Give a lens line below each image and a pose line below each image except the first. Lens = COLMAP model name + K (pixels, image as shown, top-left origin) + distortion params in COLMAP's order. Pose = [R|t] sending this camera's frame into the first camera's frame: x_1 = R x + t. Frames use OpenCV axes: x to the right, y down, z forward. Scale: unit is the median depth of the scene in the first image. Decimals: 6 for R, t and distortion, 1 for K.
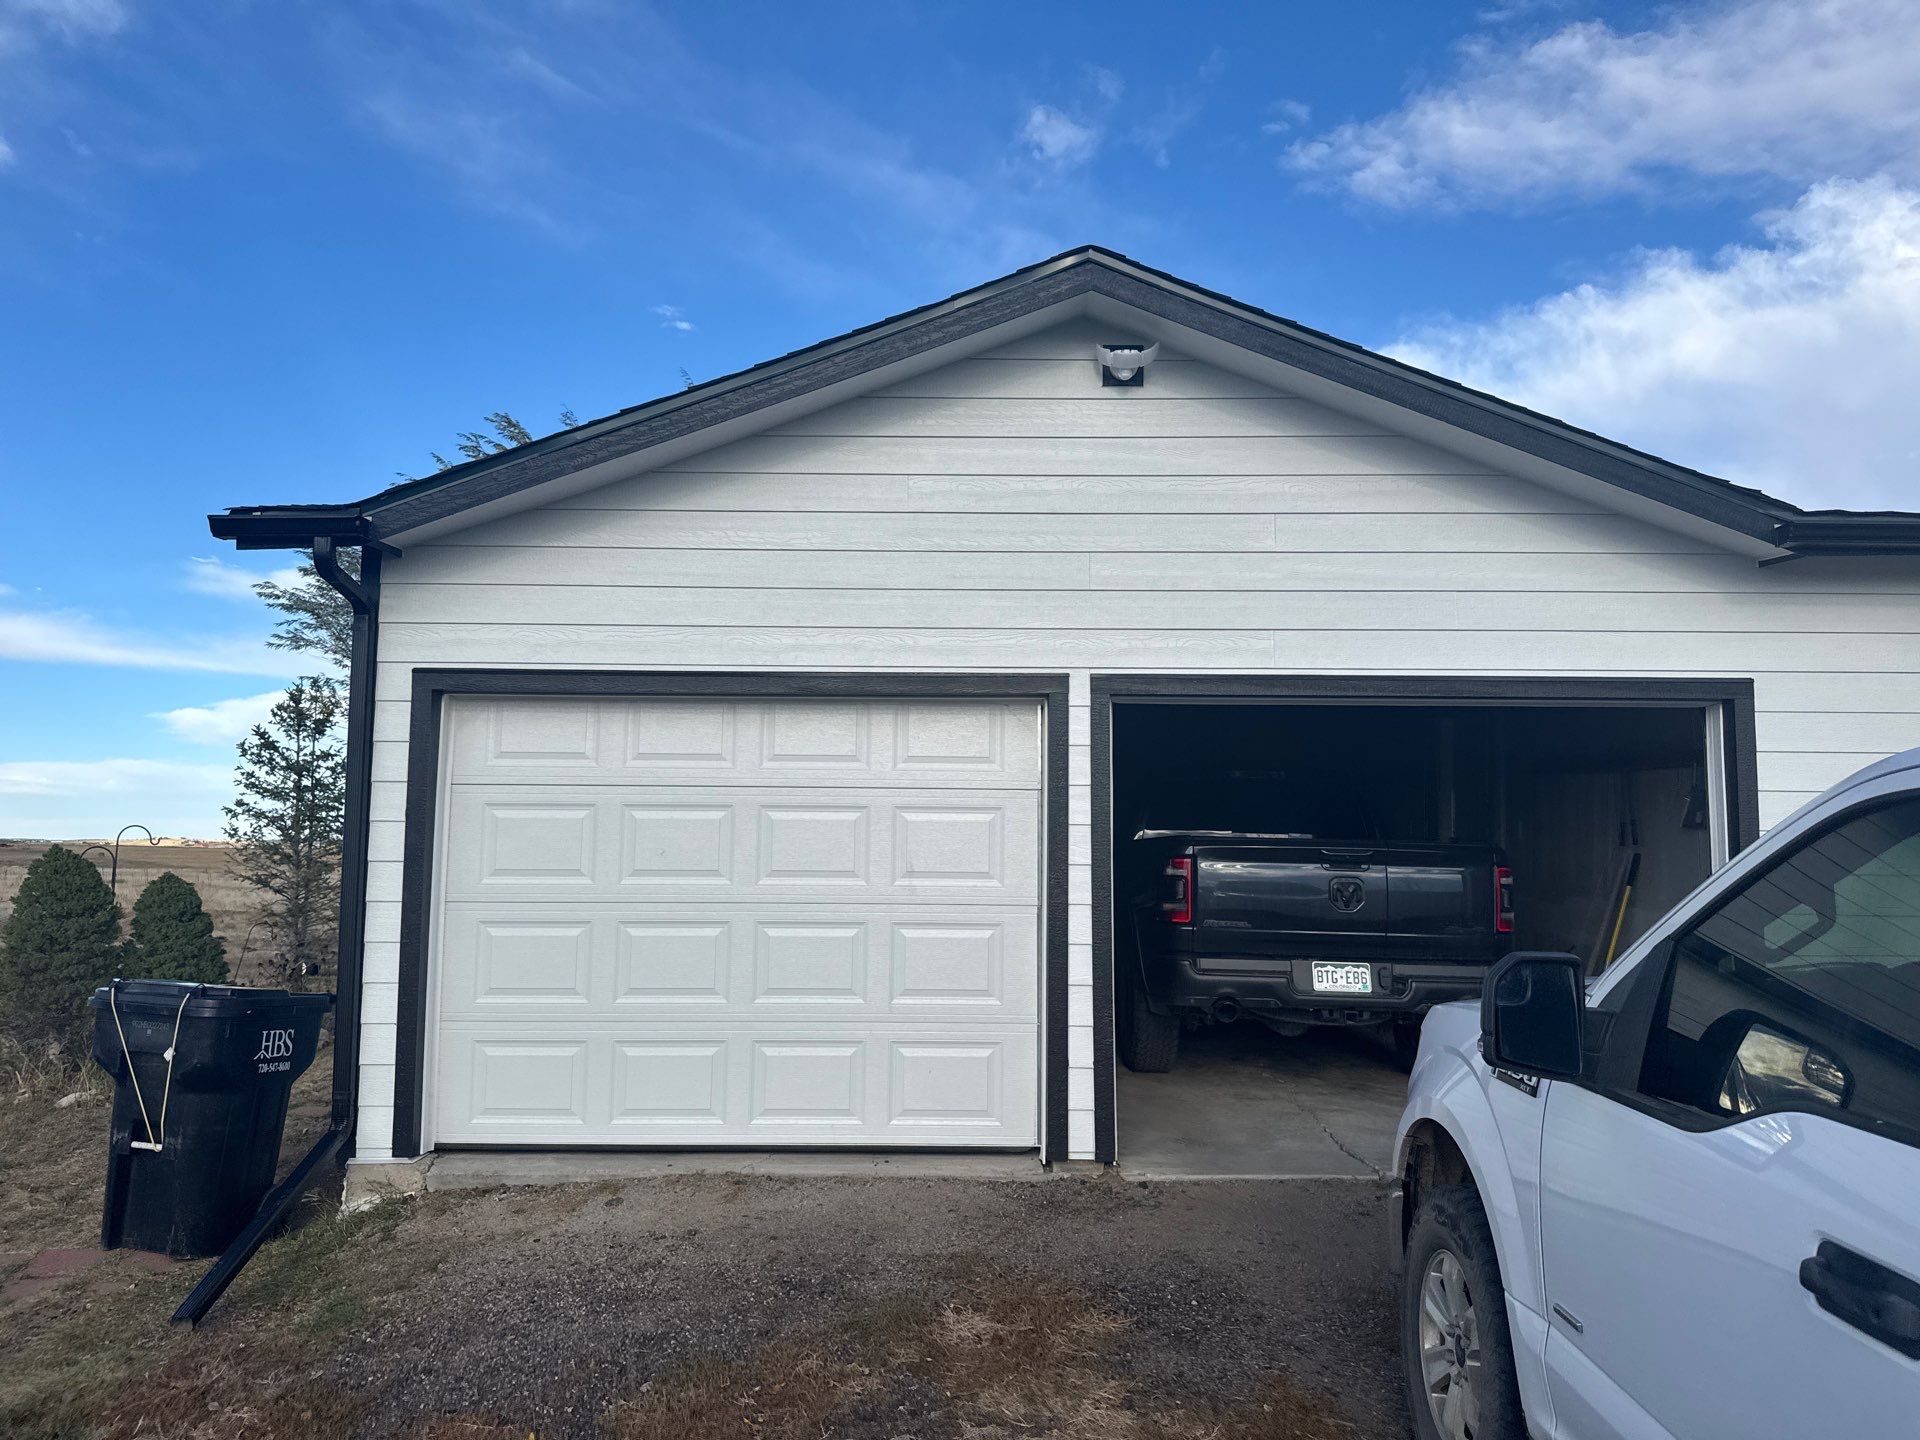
lens RADIAL K [[1358.3, 0, 987.0], [0, 1358.3, 700.1], [0, 0, 1]] dist [0.045674, 0.001231]
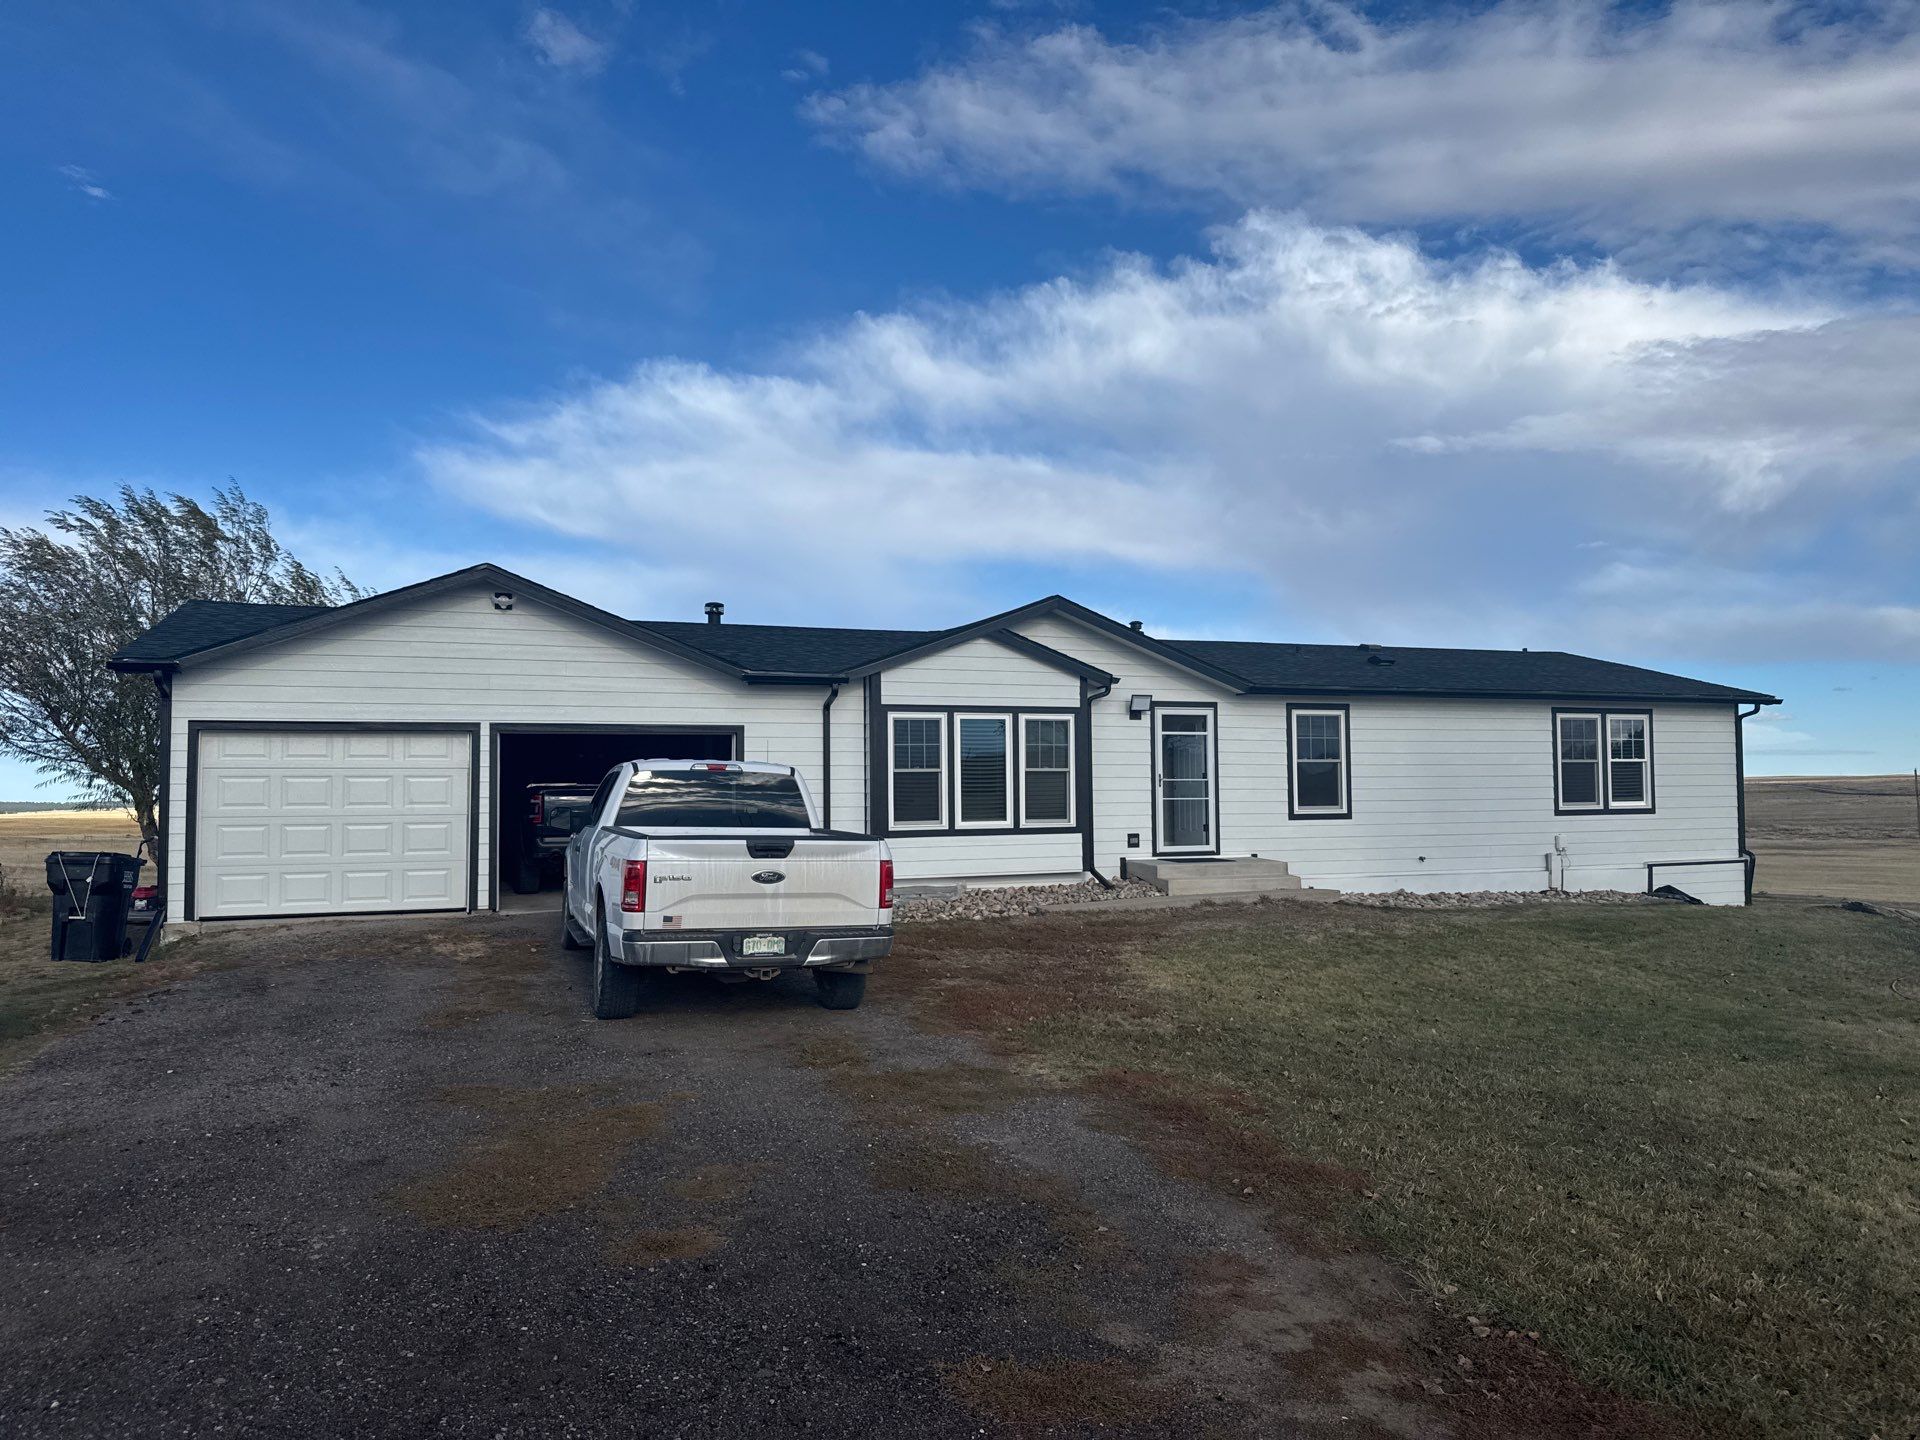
lens RADIAL K [[1382.3, 0, 1034.3], [0, 1382.3, 684.6], [0, 0, 1]] dist [-0.032764, 0.007116]
pose [[0.926073, 0.008209, 0.377256, 0.047918], [-0.018621, 0.999539, 0.023961, -0.167063], [-0.376886, -0.029215, 0.925799, -1.722190]]
